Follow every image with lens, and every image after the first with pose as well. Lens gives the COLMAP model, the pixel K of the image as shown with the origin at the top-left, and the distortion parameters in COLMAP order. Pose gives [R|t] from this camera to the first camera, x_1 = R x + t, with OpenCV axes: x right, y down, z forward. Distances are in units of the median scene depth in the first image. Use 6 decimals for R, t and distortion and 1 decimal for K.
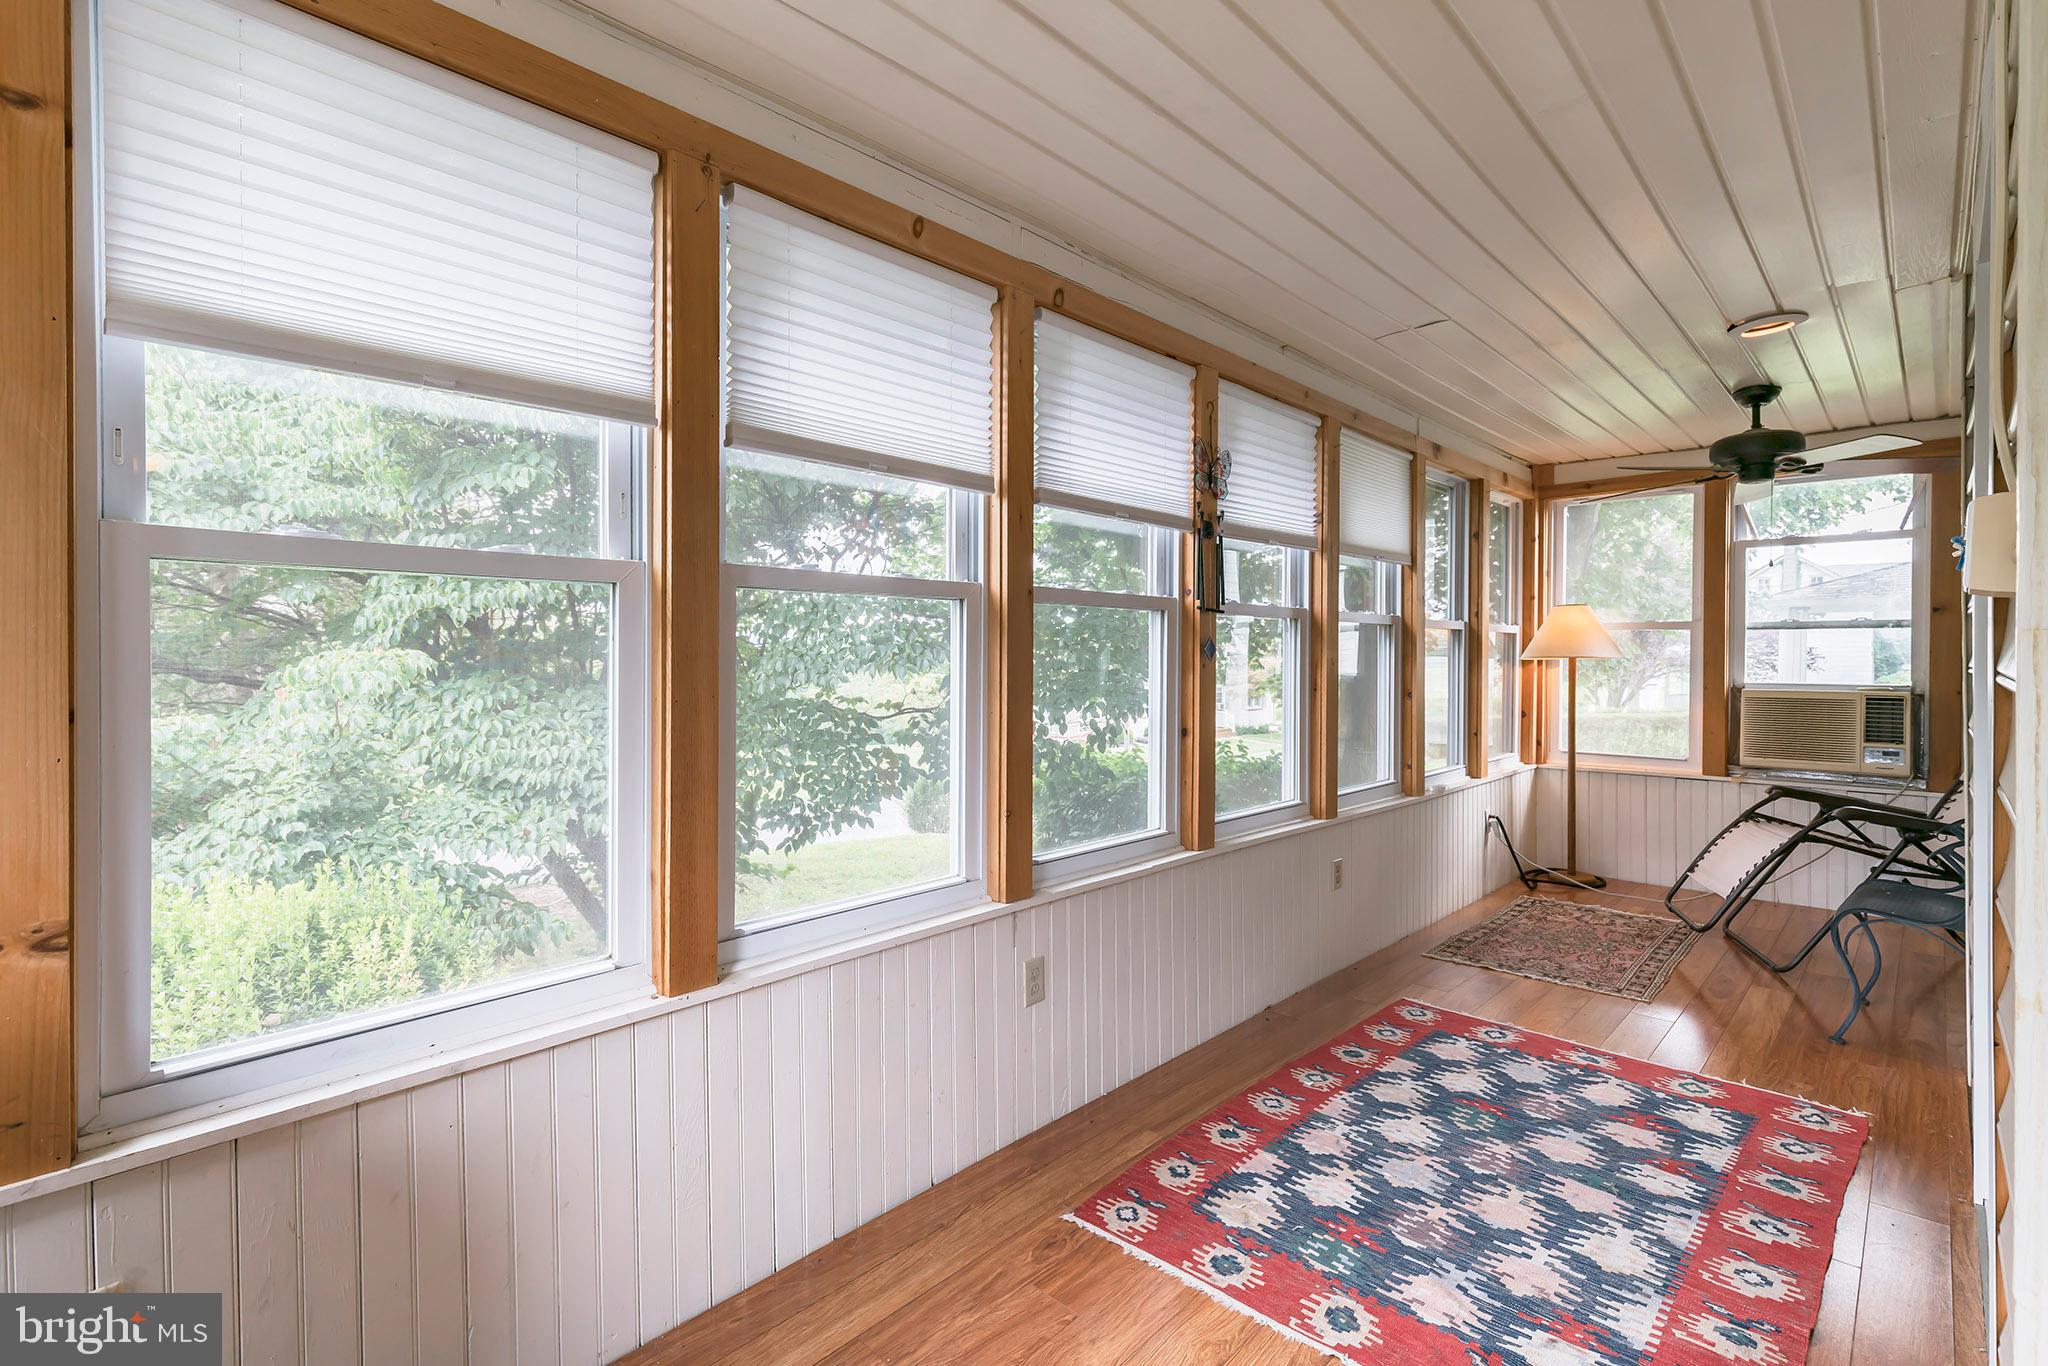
lens RADIAL K [[927.2, 0, 1015.1], [0, 927.2, 669.0], [0, 0, 1]] dist [0.001396, 0.000978]
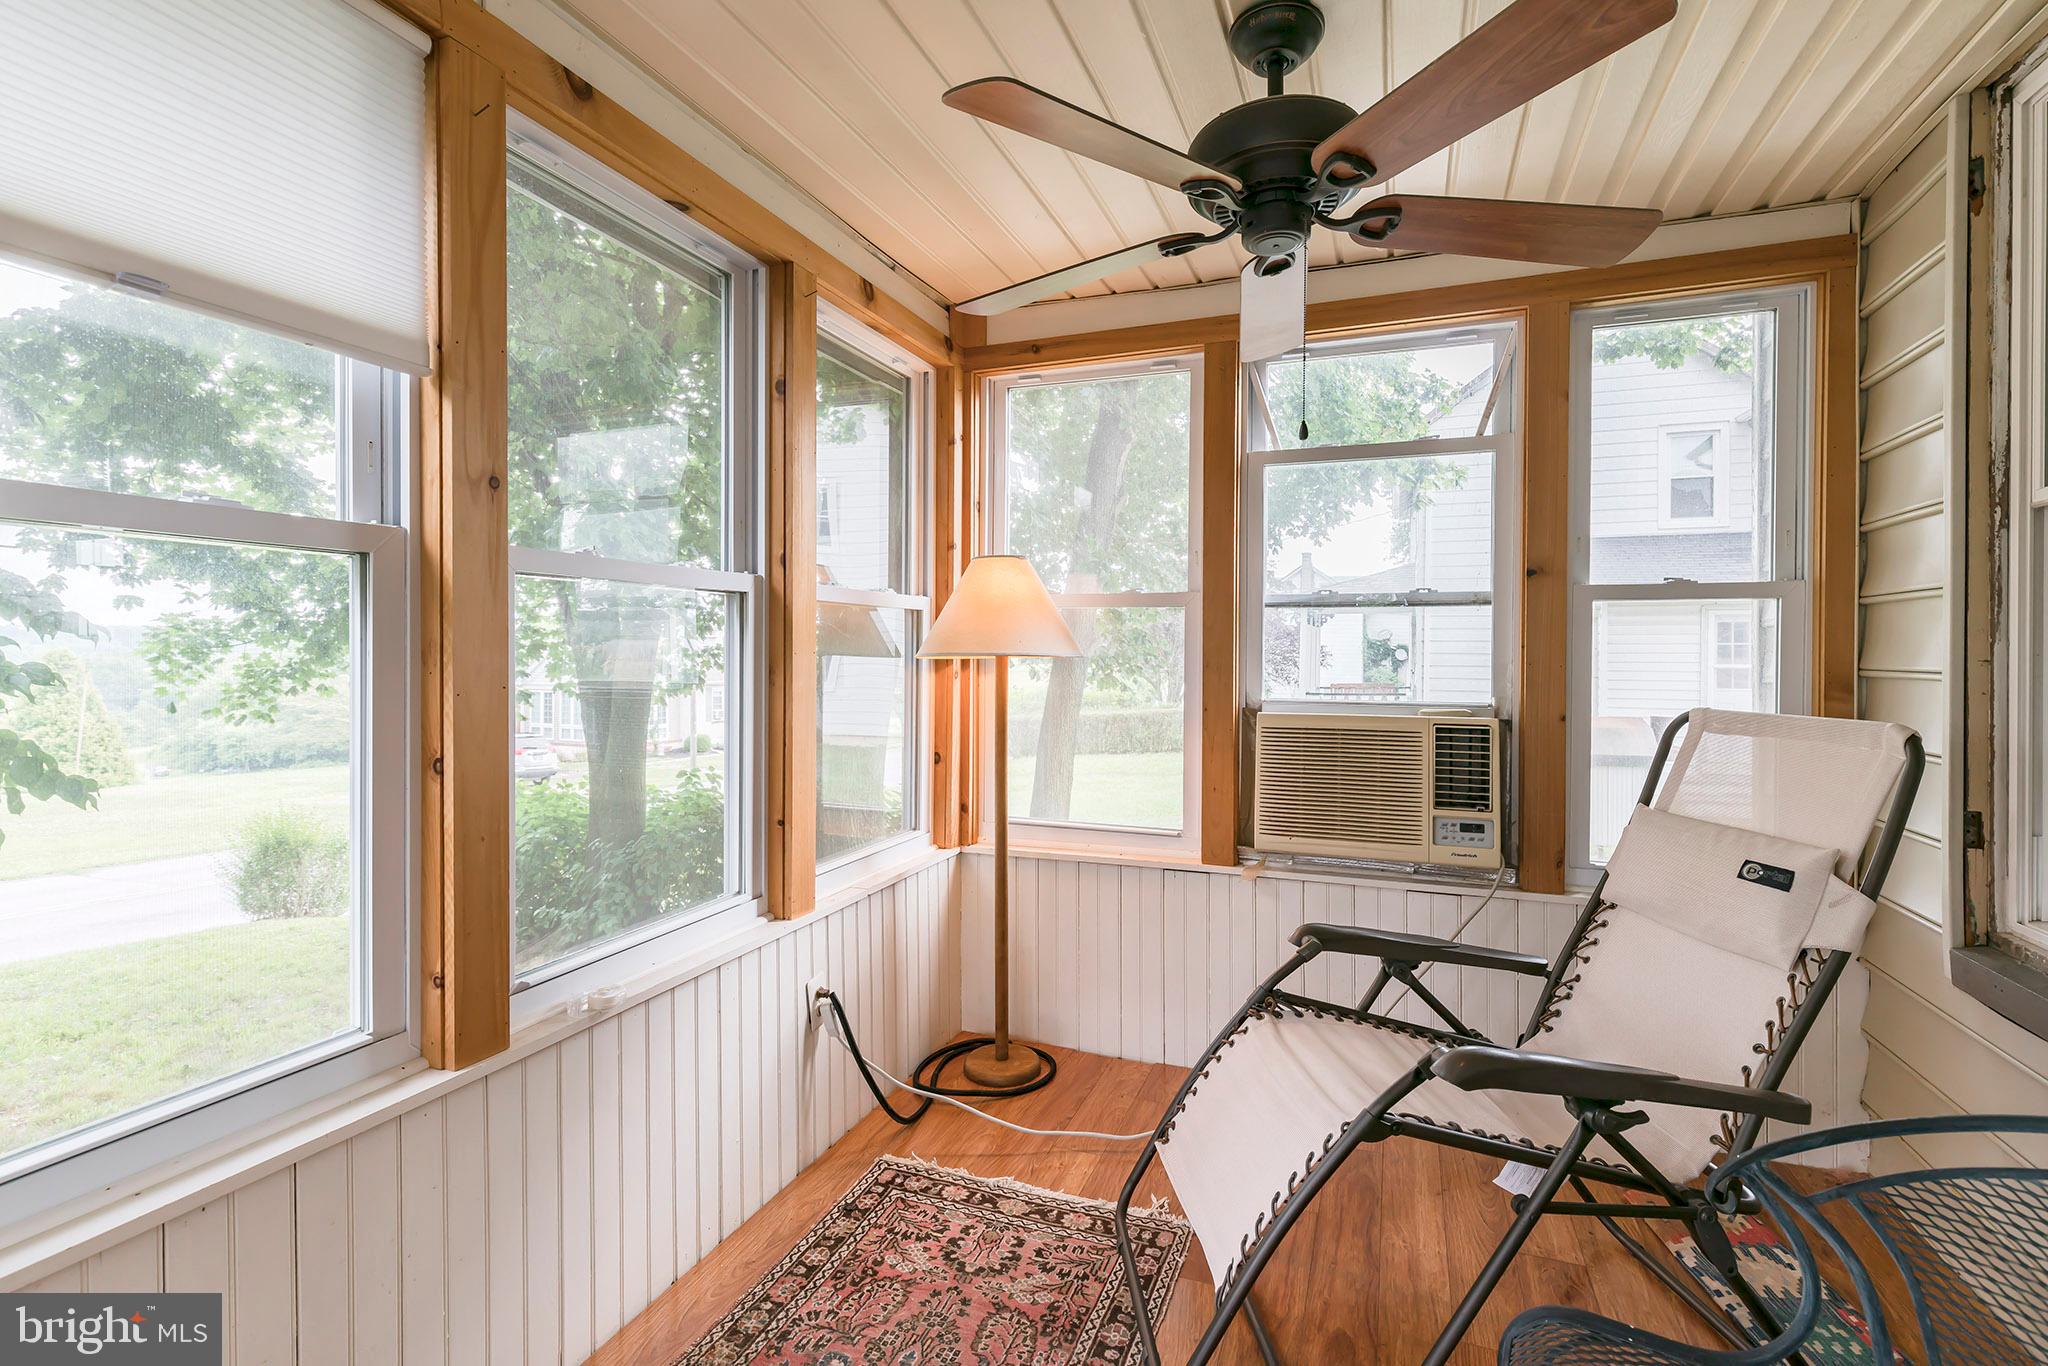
lens RADIAL K [[927.2, 0, 1031.0], [0, 927.2, 673.0], [0, 0, 1]] dist [0.001396, 0.000978]
pose [[0.917826, -0.005471, 0.396946, 0.430297], [0.002282, 0.999961, 0.008505, -0.007114], [-0.396977, -0.006901, 0.917802, 0.534434]]
